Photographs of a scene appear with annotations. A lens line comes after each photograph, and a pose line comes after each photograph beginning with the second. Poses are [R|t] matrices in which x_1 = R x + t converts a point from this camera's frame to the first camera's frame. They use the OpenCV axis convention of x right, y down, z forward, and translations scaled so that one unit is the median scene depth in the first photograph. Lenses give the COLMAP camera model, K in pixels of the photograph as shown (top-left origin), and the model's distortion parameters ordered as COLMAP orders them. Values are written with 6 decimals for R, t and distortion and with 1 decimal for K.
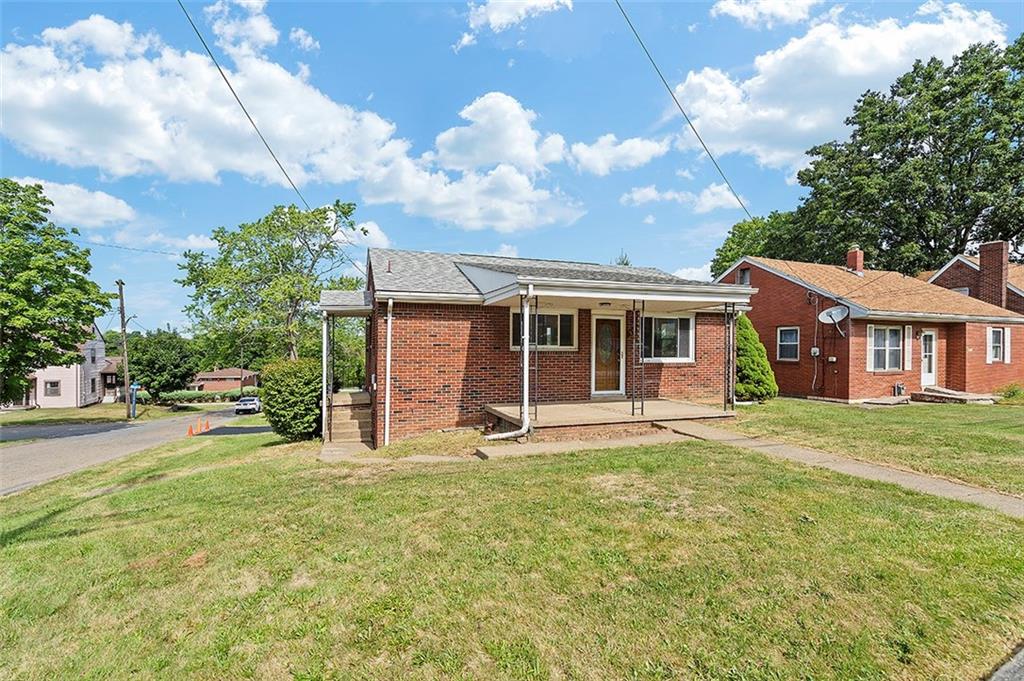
lens RADIAL K [[470.3, 0, 504.9], [0, 470.3, 367.1], [0, 0, 1]] dist [-0.002278, 0.001818]
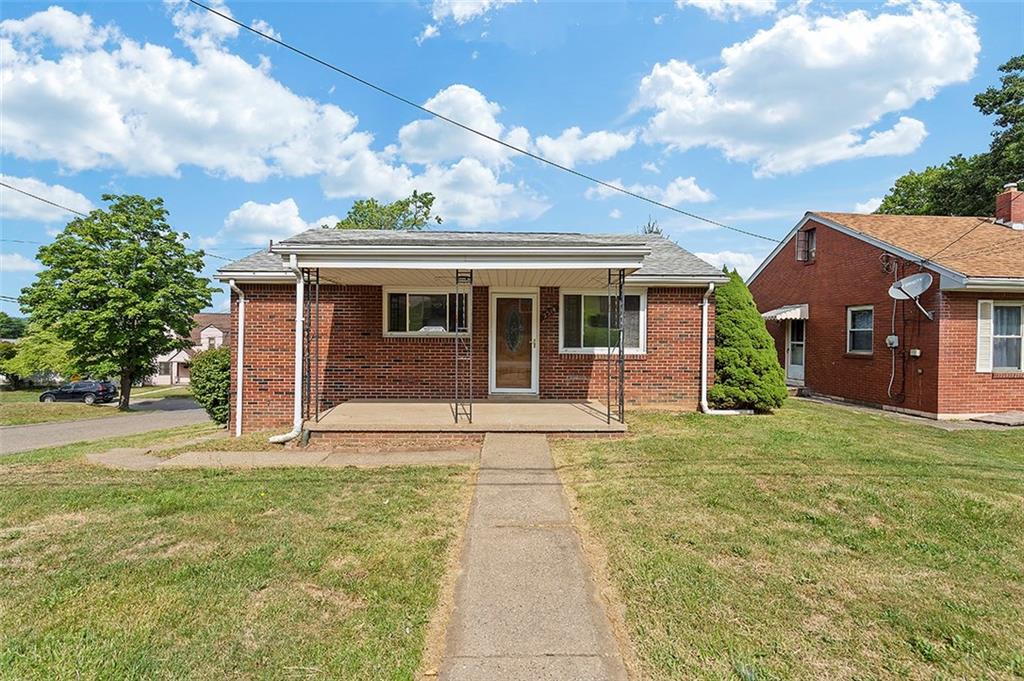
lens RADIAL K [[470.3, 0, 515.7], [0, 470.3, 361.3], [0, 0, 1]] dist [-0.002278, 0.001818]
pose [[0.954431, 0.019000, -0.297826, 0.418901], [-0.015453, 0.999779, 0.014260, -0.005965], [0.298031, -0.009008, 0.954514, 0.217294]]
